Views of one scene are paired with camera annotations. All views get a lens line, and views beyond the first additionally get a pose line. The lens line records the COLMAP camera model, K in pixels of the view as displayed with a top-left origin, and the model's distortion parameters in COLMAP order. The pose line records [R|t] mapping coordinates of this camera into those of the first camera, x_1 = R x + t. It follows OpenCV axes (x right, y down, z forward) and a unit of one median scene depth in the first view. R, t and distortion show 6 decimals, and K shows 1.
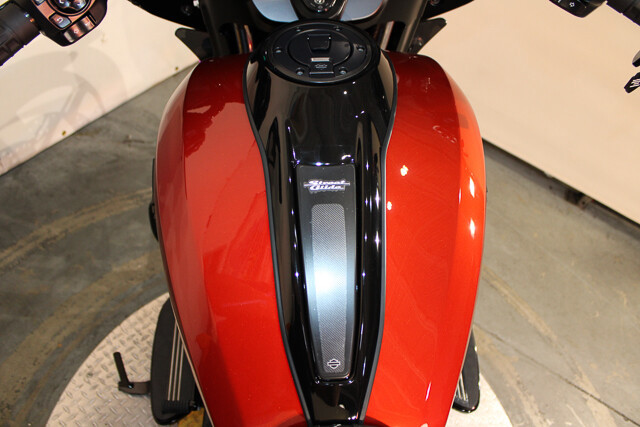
lens RADIAL K [[533.2, 0, 320.2], [0, 533.2, 217.2], [0, 0, 1]] dist [-0.141670, 0.108326]
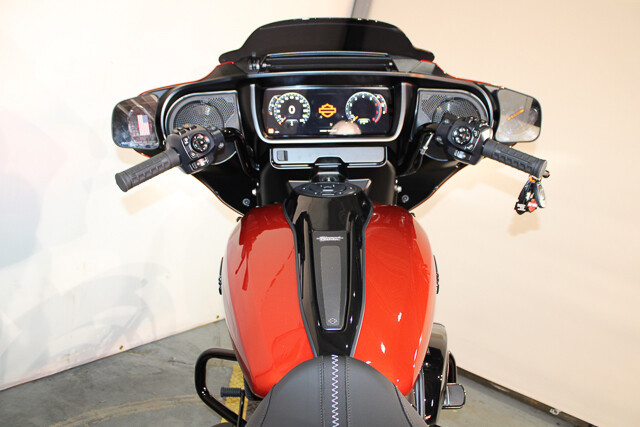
lens RADIAL K [[533.2, 0, 322.2], [0, 533.2, 213.4], [0, 0, 1]] dist [-0.141670, 0.108326]
pose [[0.999166, -0.009068, -0.039818, 0.019927], [-0.016037, 0.809574, -0.586798, 0.309838], [0.037556, 0.586947, 0.808754, -0.147784]]
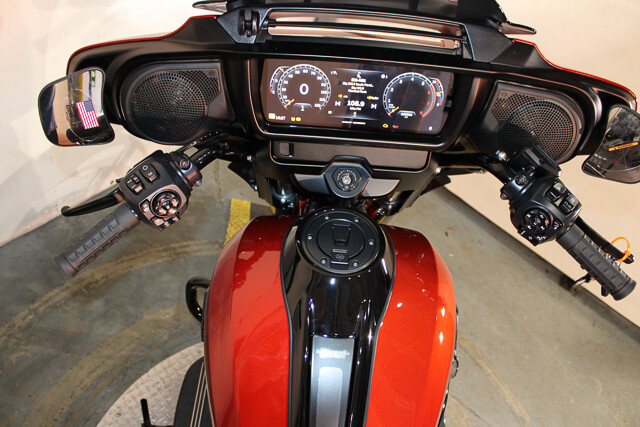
lens RADIAL K [[533.2, 0, 318.0], [0, 533.2, 217.0], [0, 0, 1]] dist [-0.141670, 0.108326]
pose [[0.992413, 0.118808, -0.031635, -0.008513], [-0.119453, 0.992652, -0.019336, -0.131534], [0.029105, 0.022968, 0.999312, -0.131219]]
